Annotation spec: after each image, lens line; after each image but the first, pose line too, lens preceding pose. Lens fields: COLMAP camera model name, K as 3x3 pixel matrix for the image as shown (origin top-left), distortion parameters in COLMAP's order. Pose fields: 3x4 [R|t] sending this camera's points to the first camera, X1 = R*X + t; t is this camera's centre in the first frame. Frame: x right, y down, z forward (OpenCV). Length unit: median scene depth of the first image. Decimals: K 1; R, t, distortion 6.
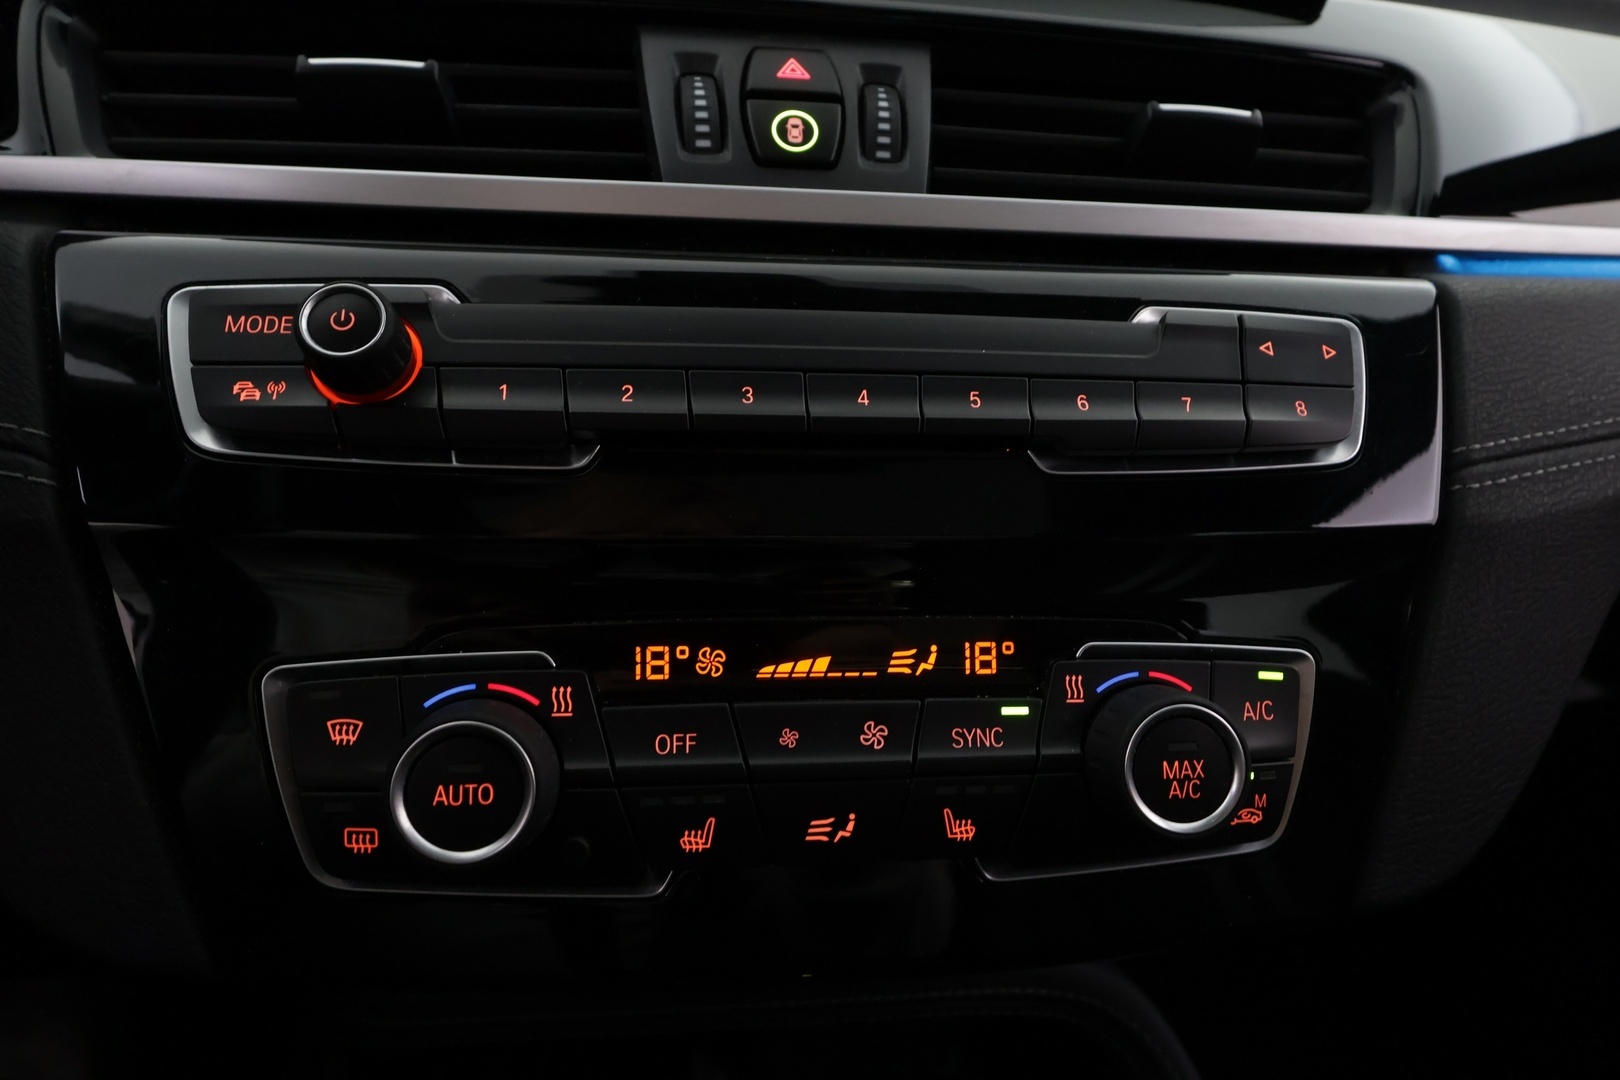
lens RADIAL K [[989.8, 0, 812.7], [0, 989.8, 543.4], [0, 0, 1]] dist [0.005286, 0.000807]
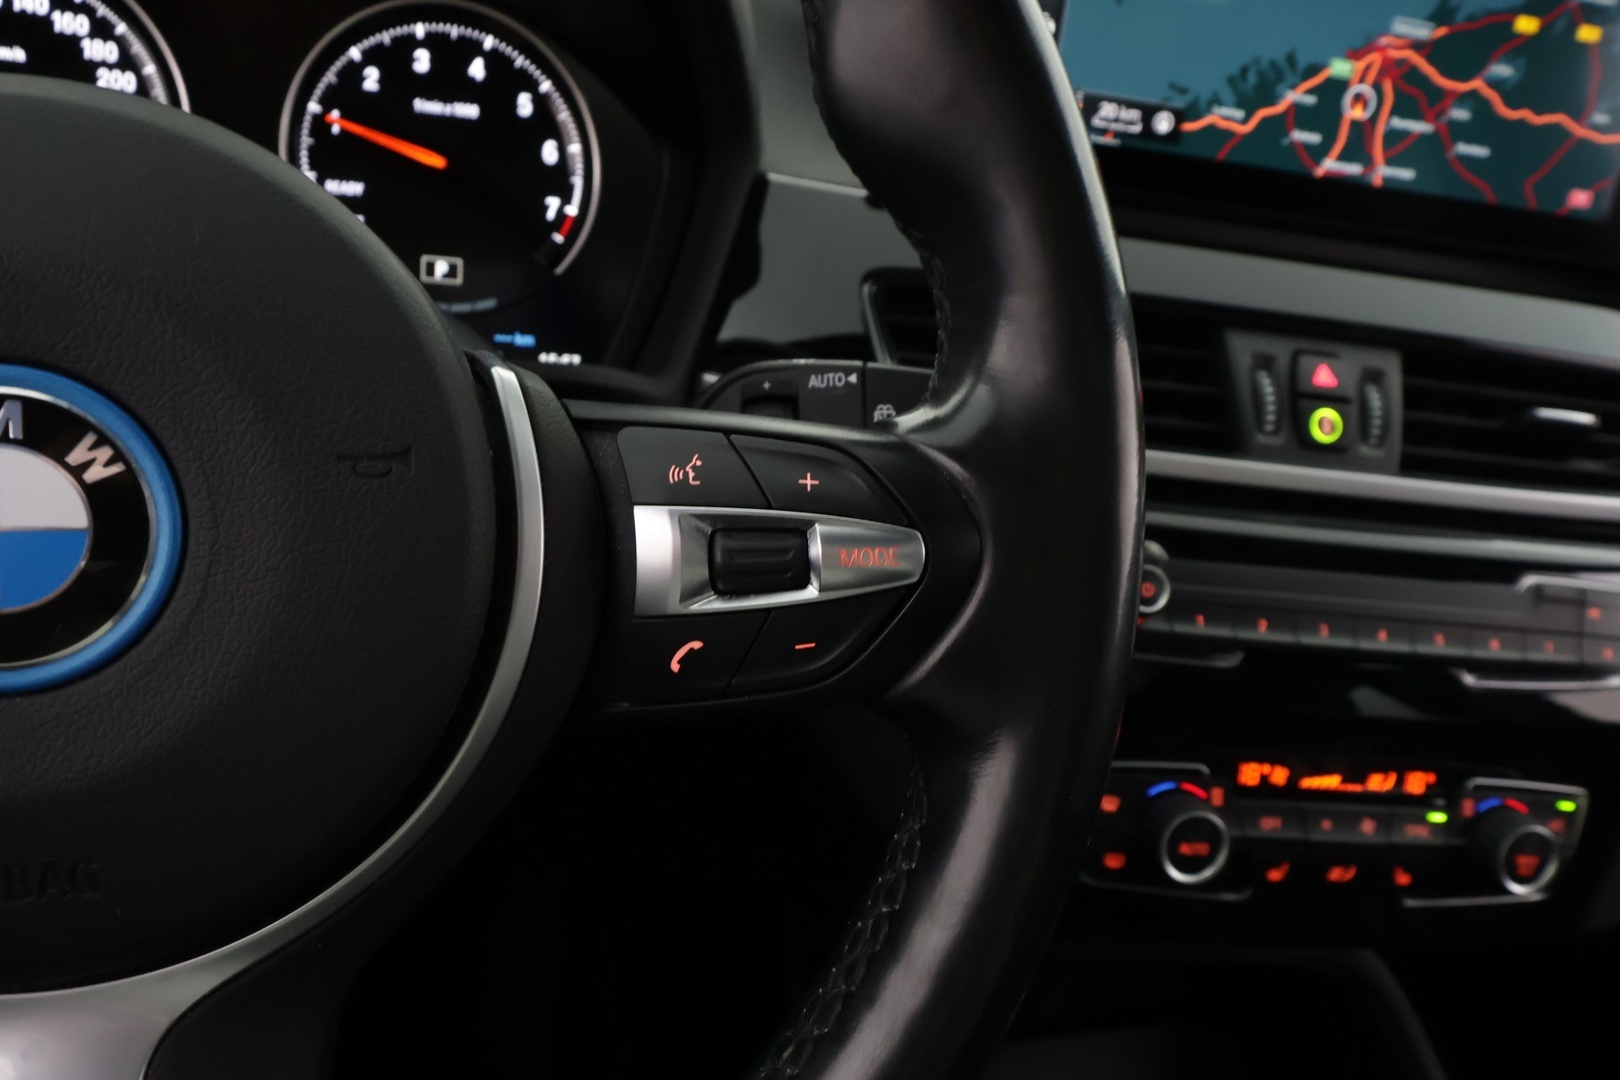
lens RADIAL K [[1234.2, 0, 818.5], [0, 1234.2, 542.4], [0, 0, 1]] dist [0.001865, -0.009665]
pose [[0.991729, 0.110633, 0.065074, -1.107605], [-0.118837, 0.983015, 0.139857, -0.500792], [-0.048496, -0.146433, 0.988031, -1.085254]]
